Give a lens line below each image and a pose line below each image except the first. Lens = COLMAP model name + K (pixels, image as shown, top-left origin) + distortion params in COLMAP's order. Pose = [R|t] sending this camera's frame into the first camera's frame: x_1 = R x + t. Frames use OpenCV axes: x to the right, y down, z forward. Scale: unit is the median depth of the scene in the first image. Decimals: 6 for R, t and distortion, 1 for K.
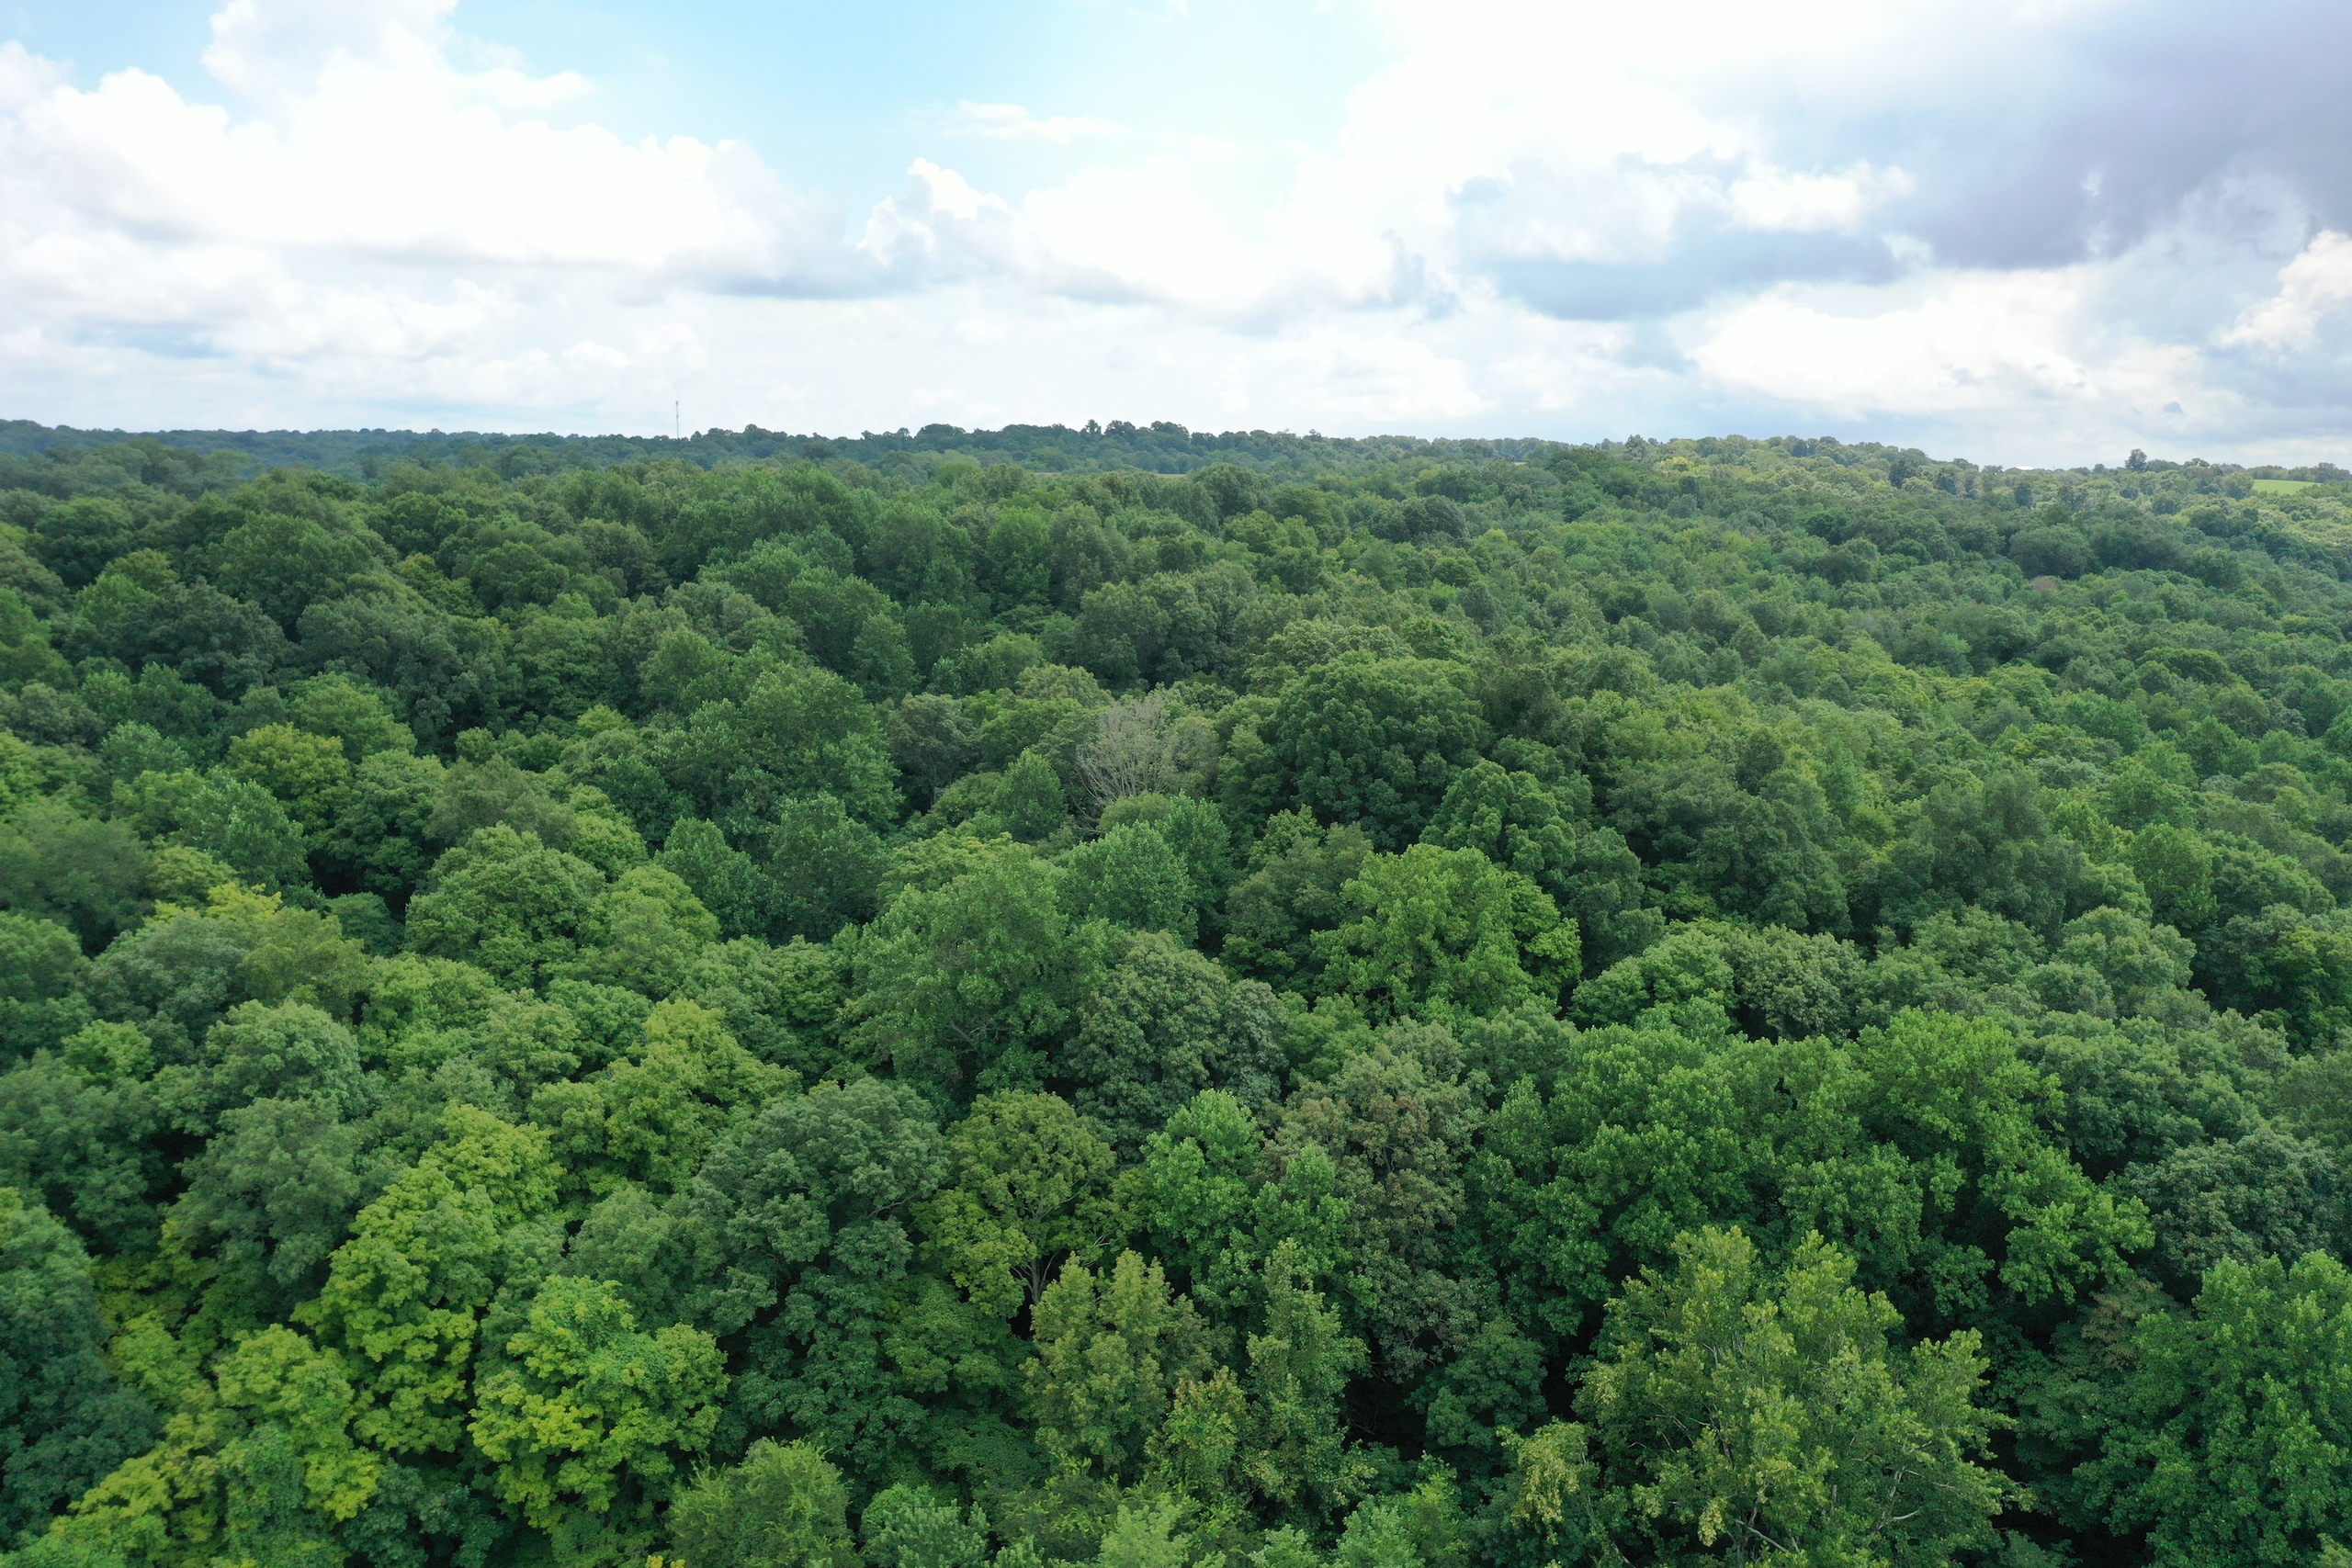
lens RADIAL K [[1902.3, 0, 1179.2], [0, 1902.3, 780.3], [0, 0, 1]] dist [0.033141, -0.002935]
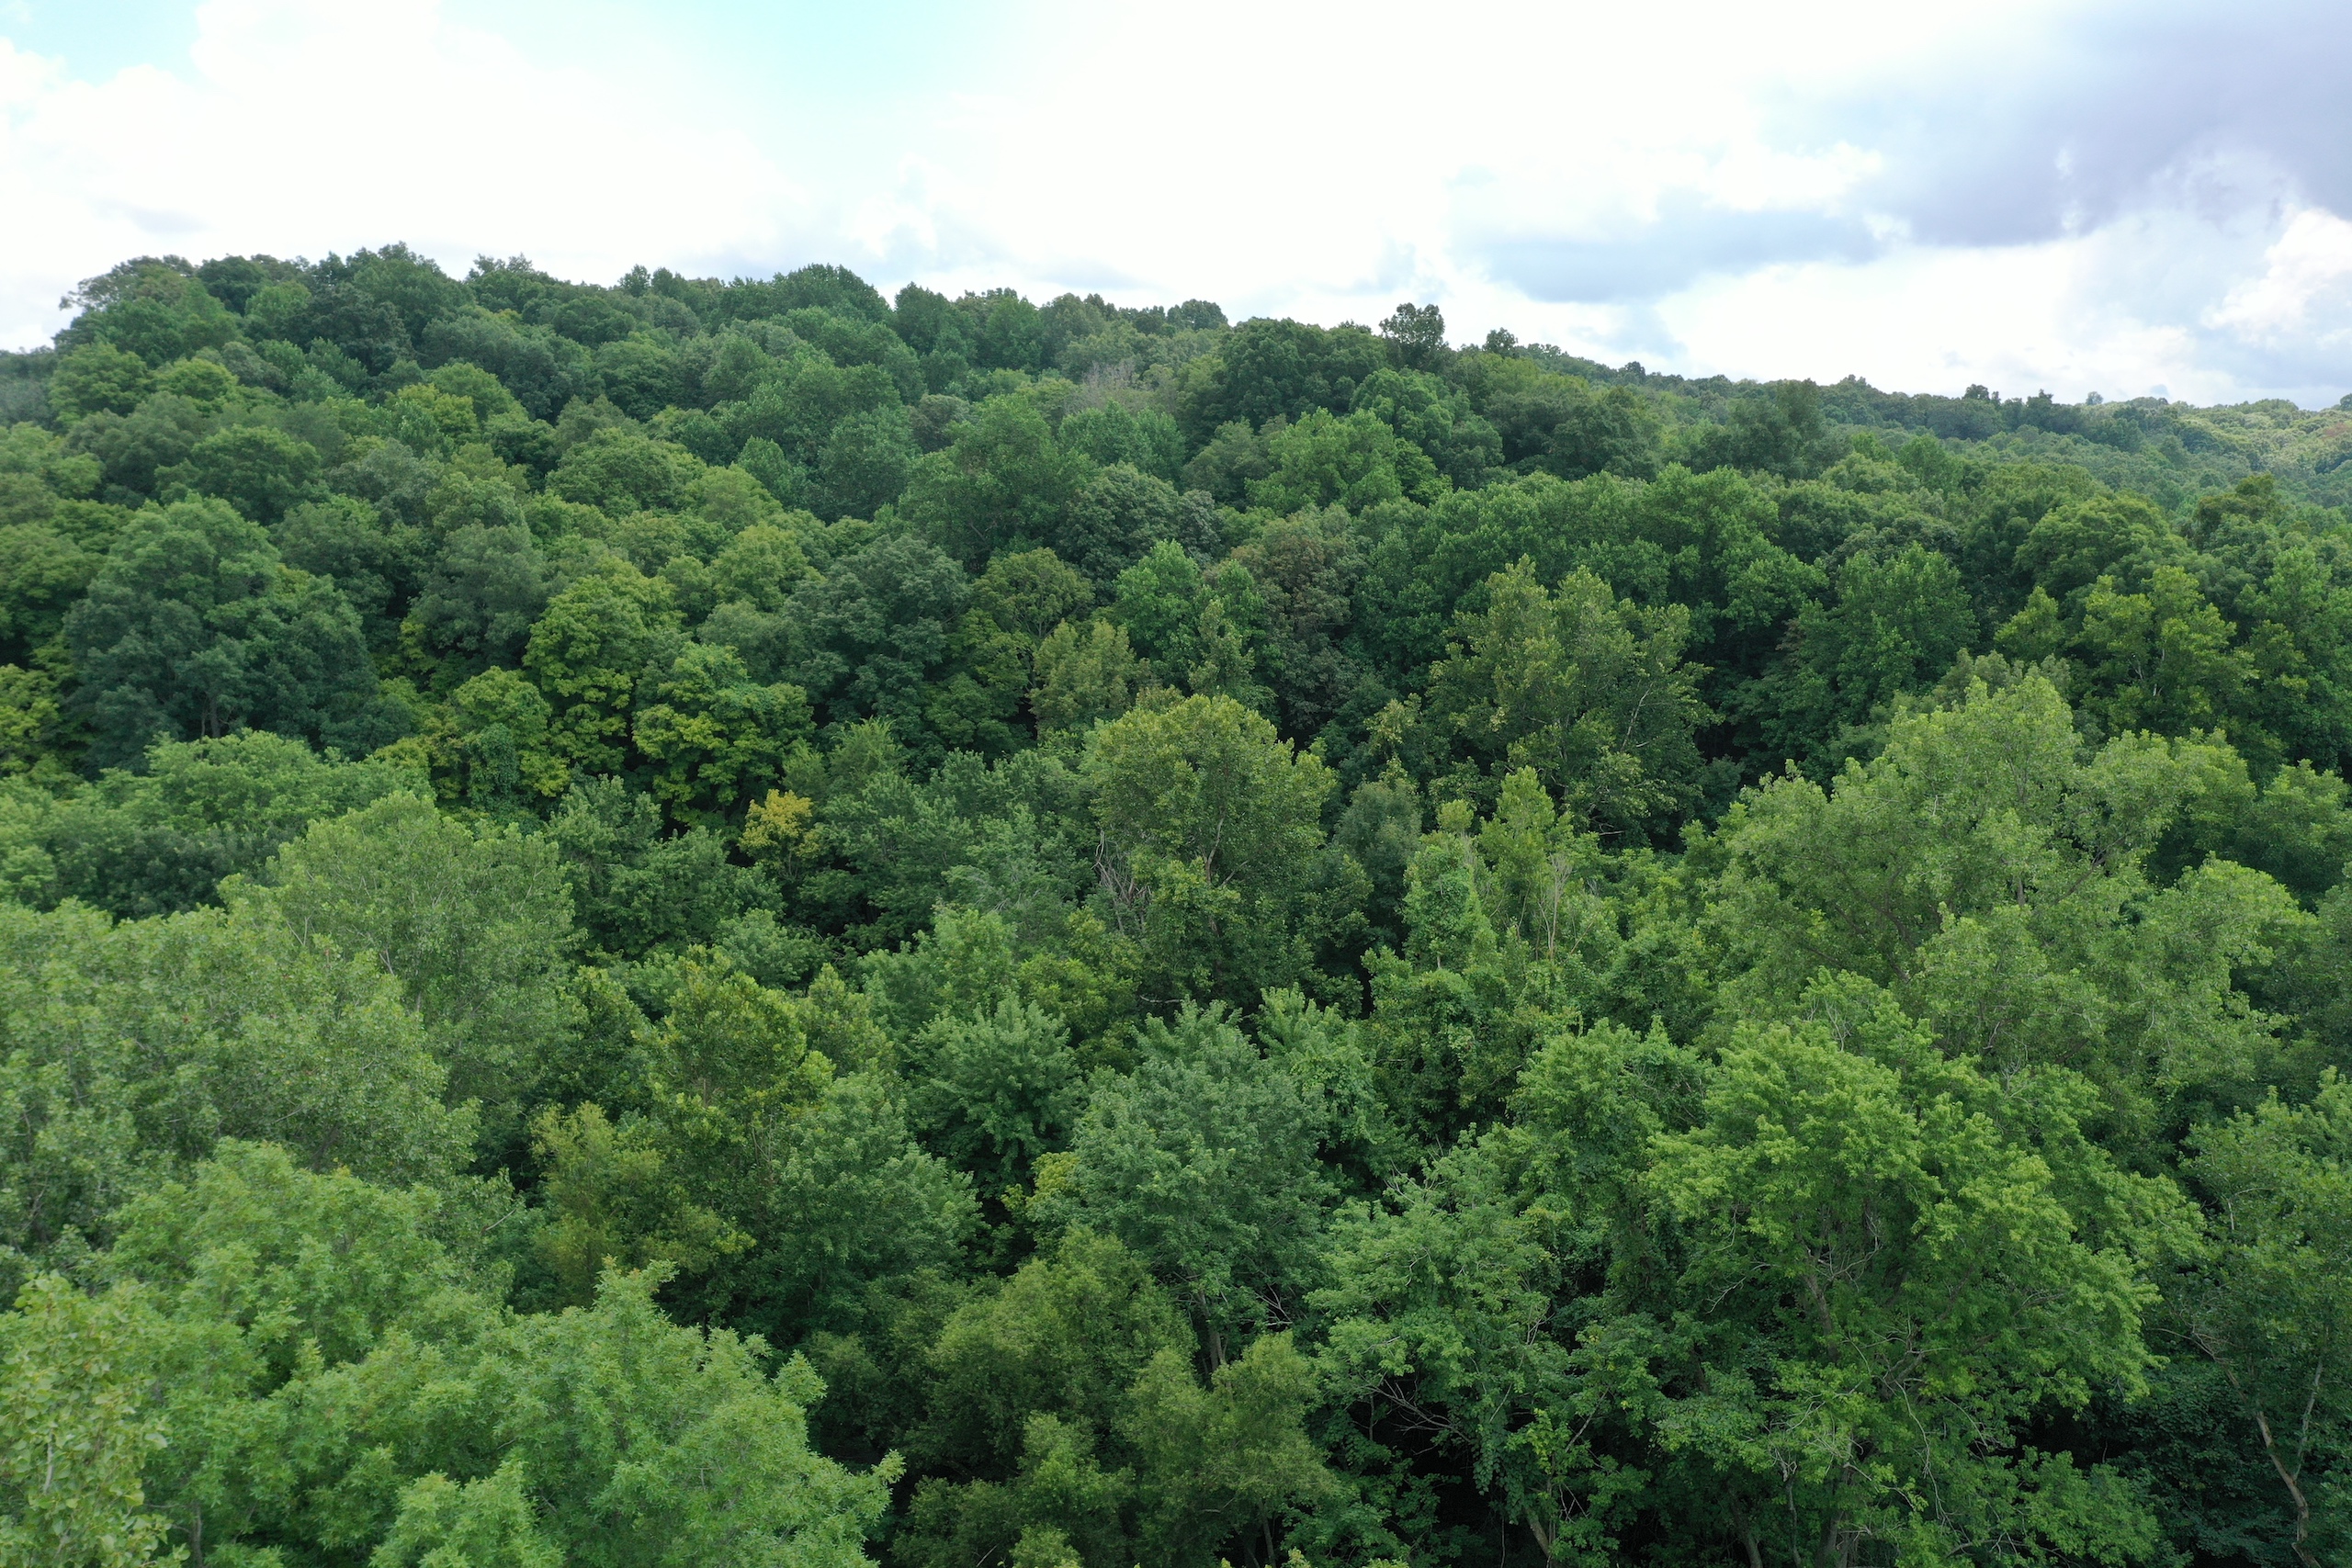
lens RADIAL K [[1902.3, 0, 1173.2], [0, 1902.3, 786.8], [0, 0, 1]] dist [0.033141, -0.002935]
pose [[0.999971, -0.007447, 0.001371, 0.020898], [0.007440, 0.999959, 0.005135, 0.348564], [-0.001409, -0.005125, 0.999986, -0.373412]]
